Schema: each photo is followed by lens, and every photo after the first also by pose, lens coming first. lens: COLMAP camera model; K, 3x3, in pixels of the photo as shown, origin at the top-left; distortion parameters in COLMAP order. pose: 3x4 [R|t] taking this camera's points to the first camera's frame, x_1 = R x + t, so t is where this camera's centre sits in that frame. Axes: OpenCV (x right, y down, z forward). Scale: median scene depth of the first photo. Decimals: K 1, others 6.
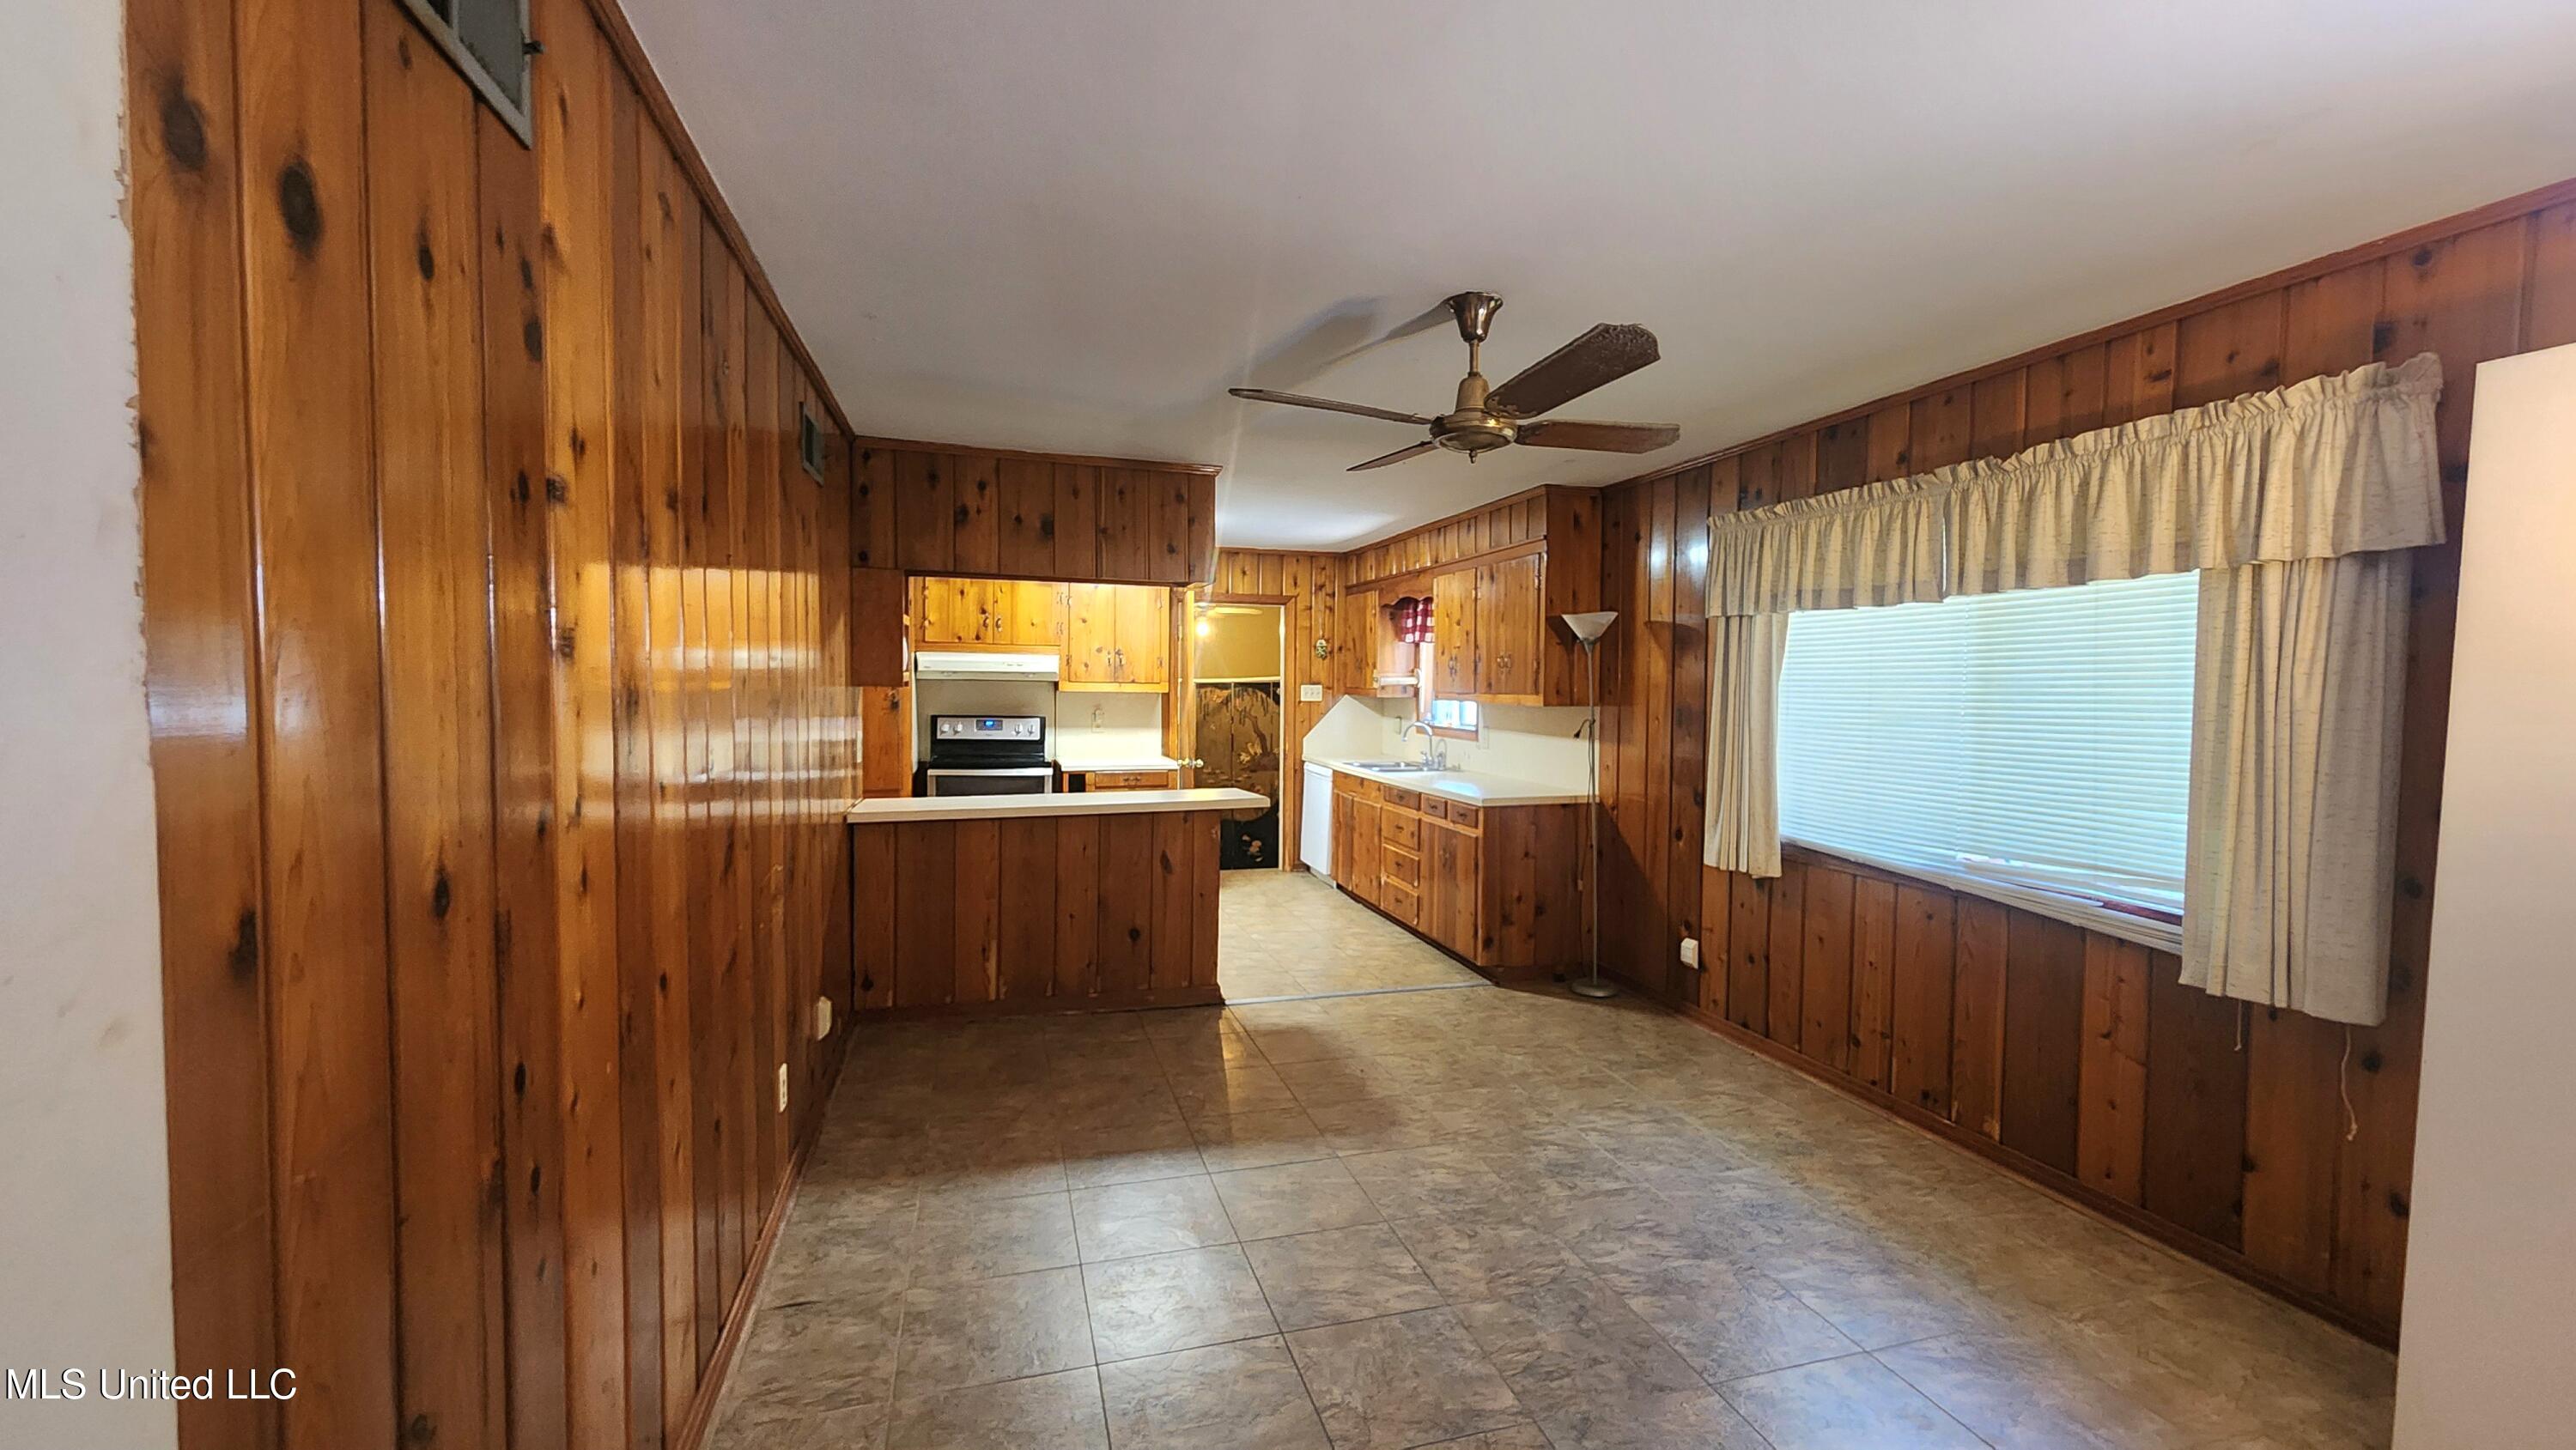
lens RADIAL K [[1056.6, 0, 1330.6], [0, 1056.6, 737.3], [0, 0, 1]] dist [-0.002609, 0.000100]
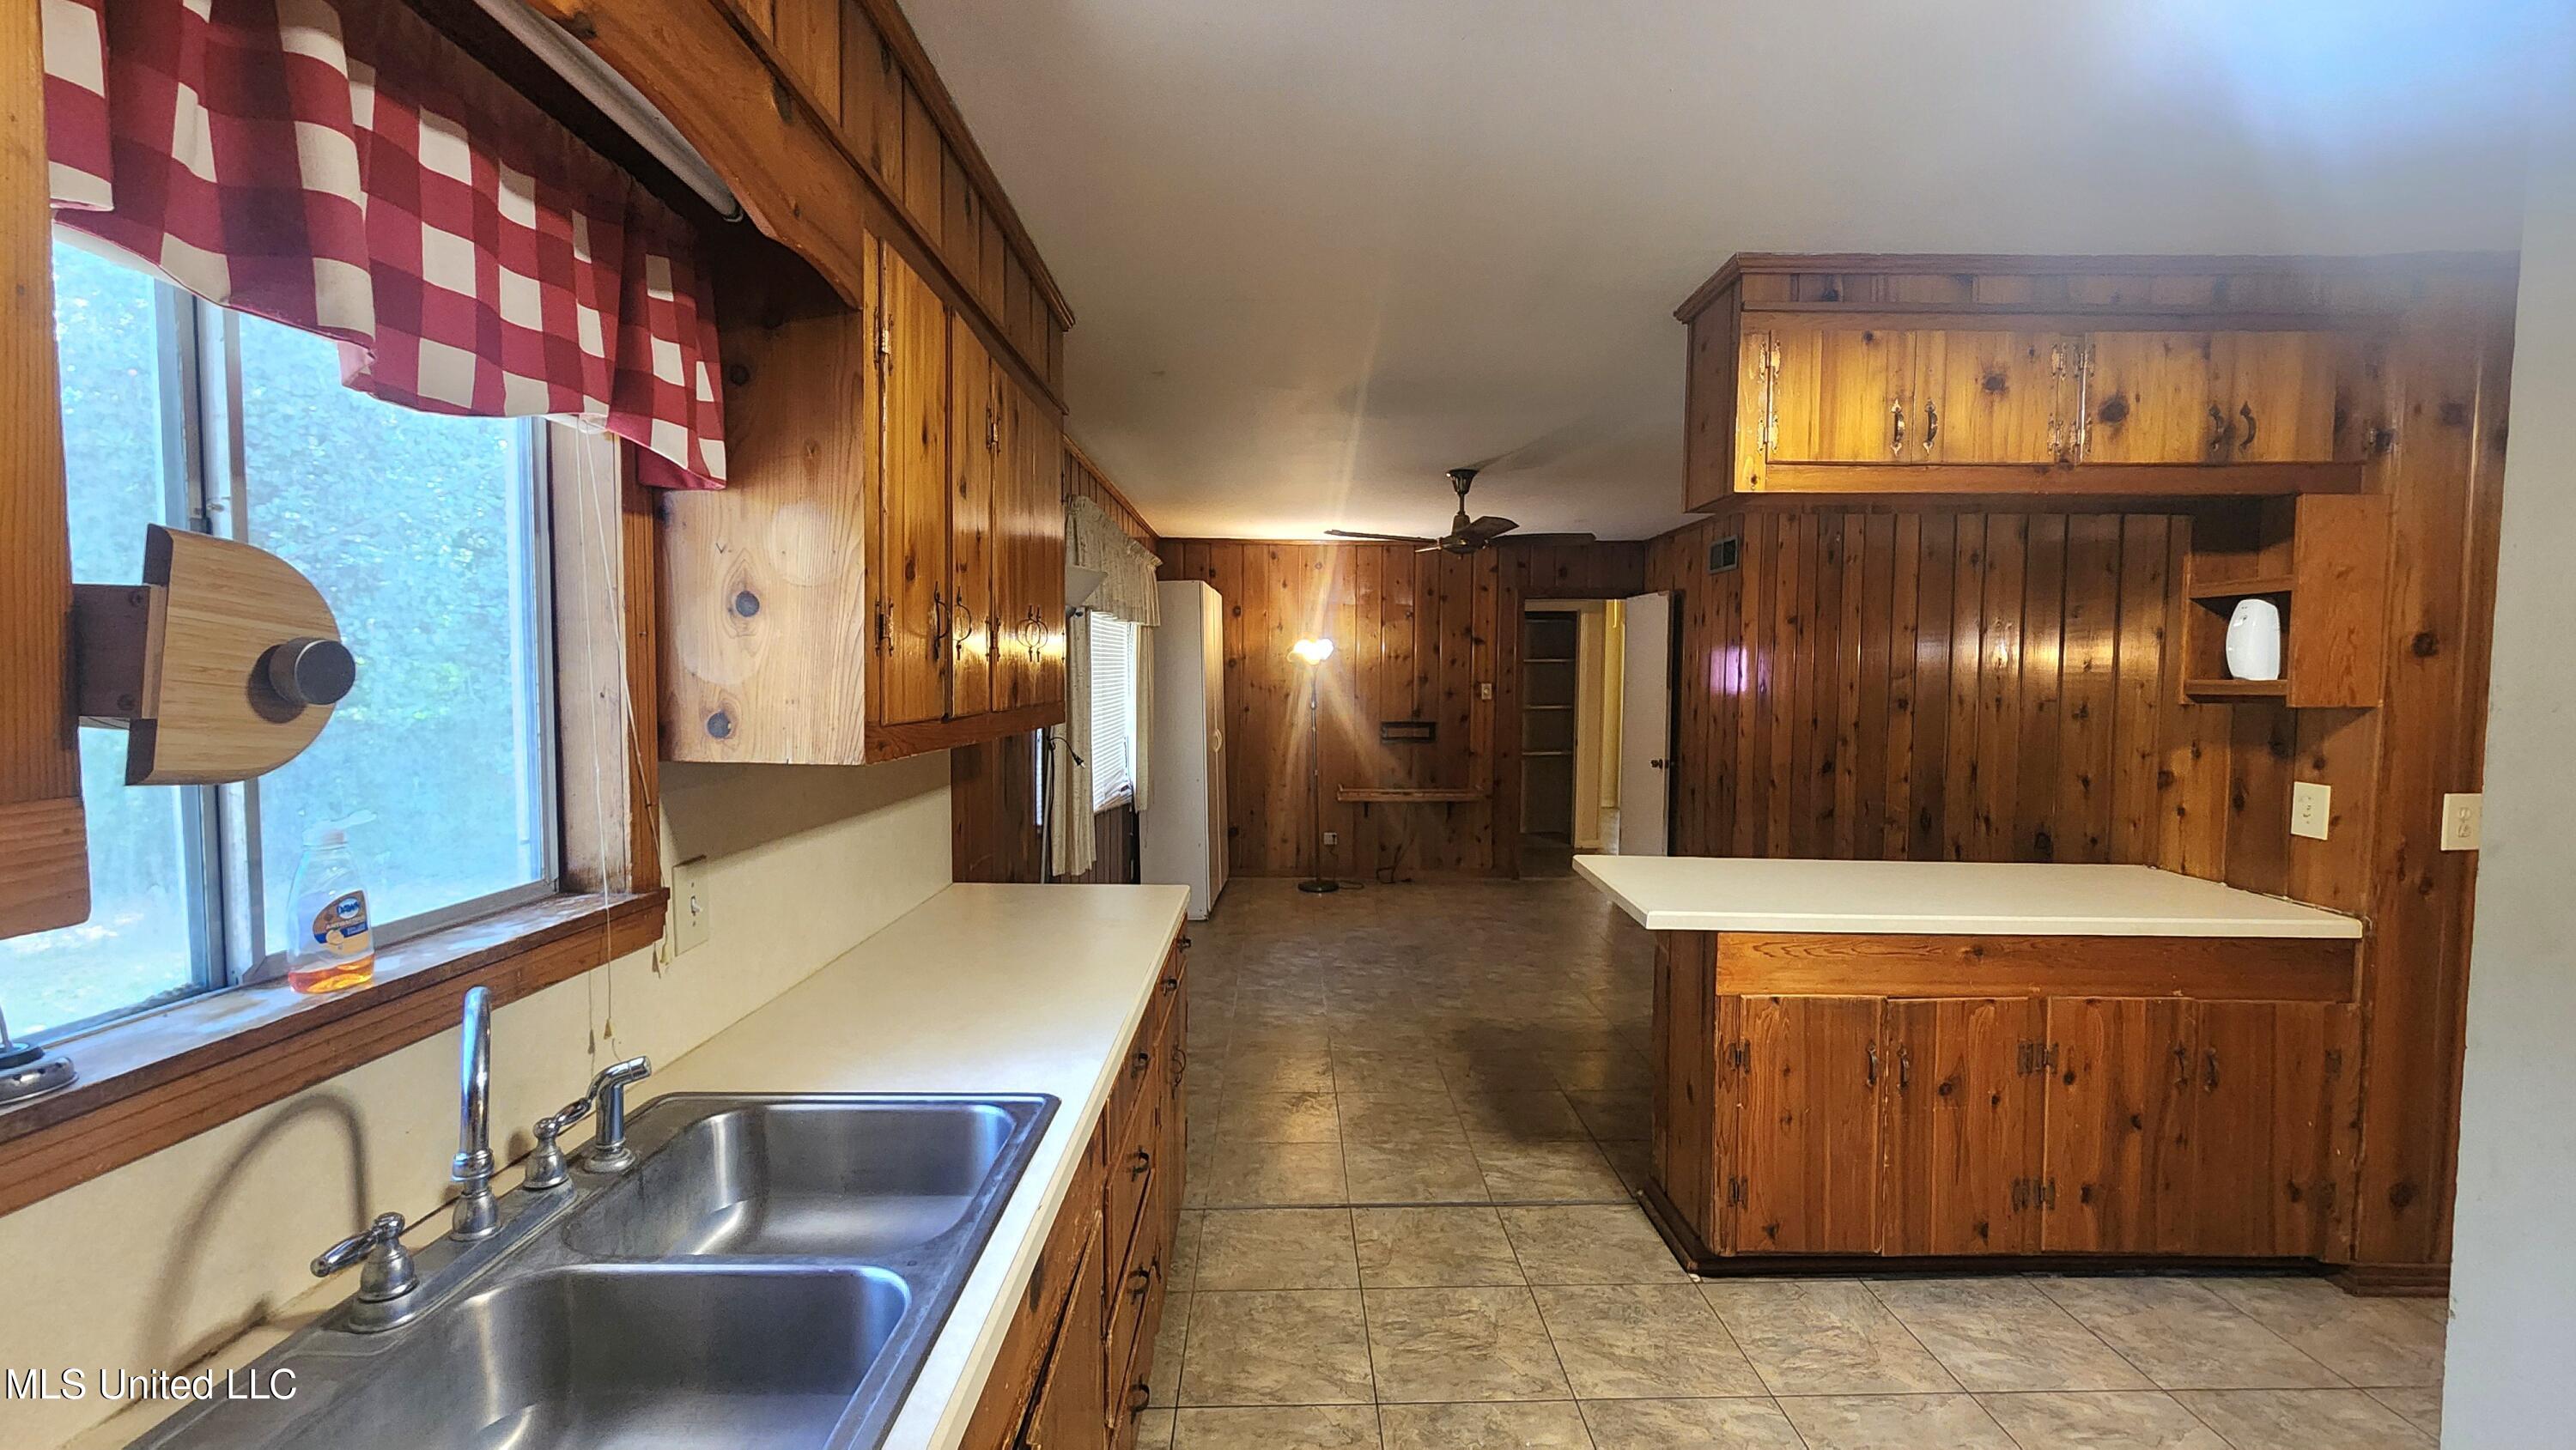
lens RADIAL K [[1056.6, 0, 1298.4], [0, 1056.6, 727.6], [0, 0, 1]] dist [-0.002609, 0.000100]
pose [[-0.955315, -0.030011, 0.294061, -0.055144], [-0.000234, 0.994909, 0.100778, -0.059524], [-0.295588, 0.096206, -0.950459, 1.079315]]
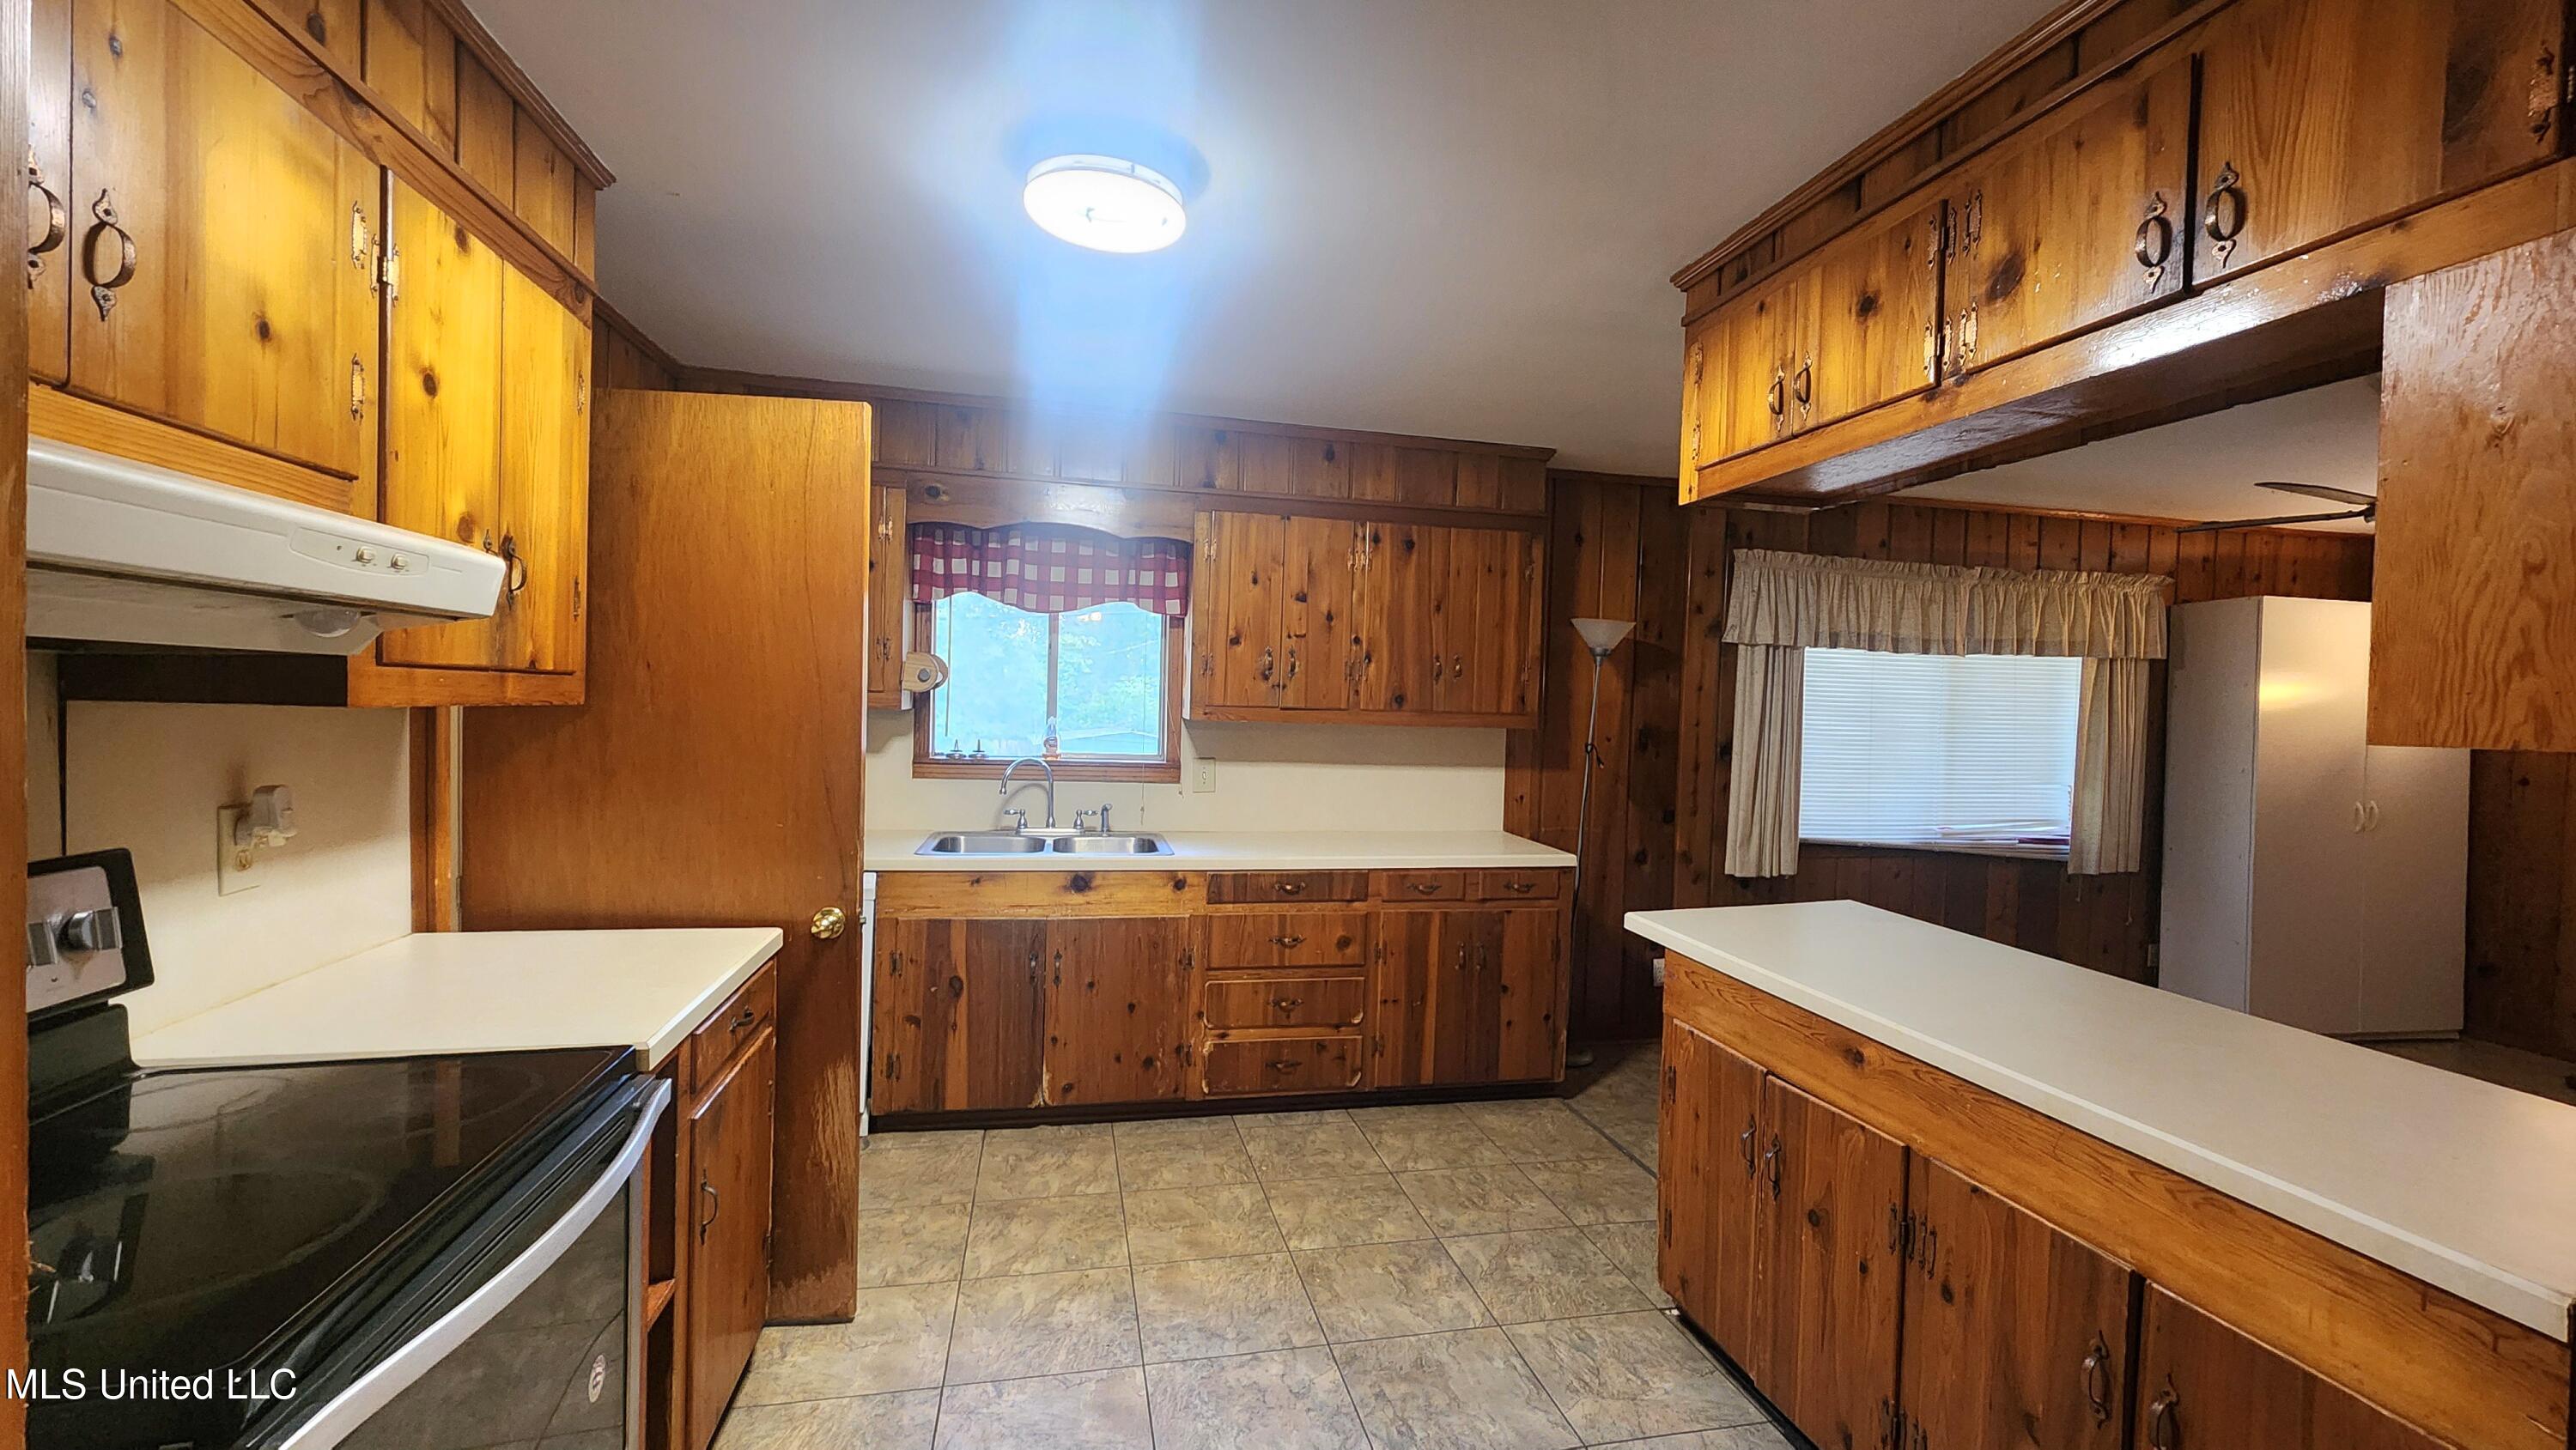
lens RADIAL K [[1056.6, 0, 1305.8], [0, 1056.6, 728.7], [0, 0, 1]] dist [-0.002609, 0.000100]
pose [[0.087720, -0.034294, 0.995555, -0.436201], [0.019834, 0.999269, 0.032674, -0.042535], [-0.995948, 0.016879, 0.088336, 0.800662]]
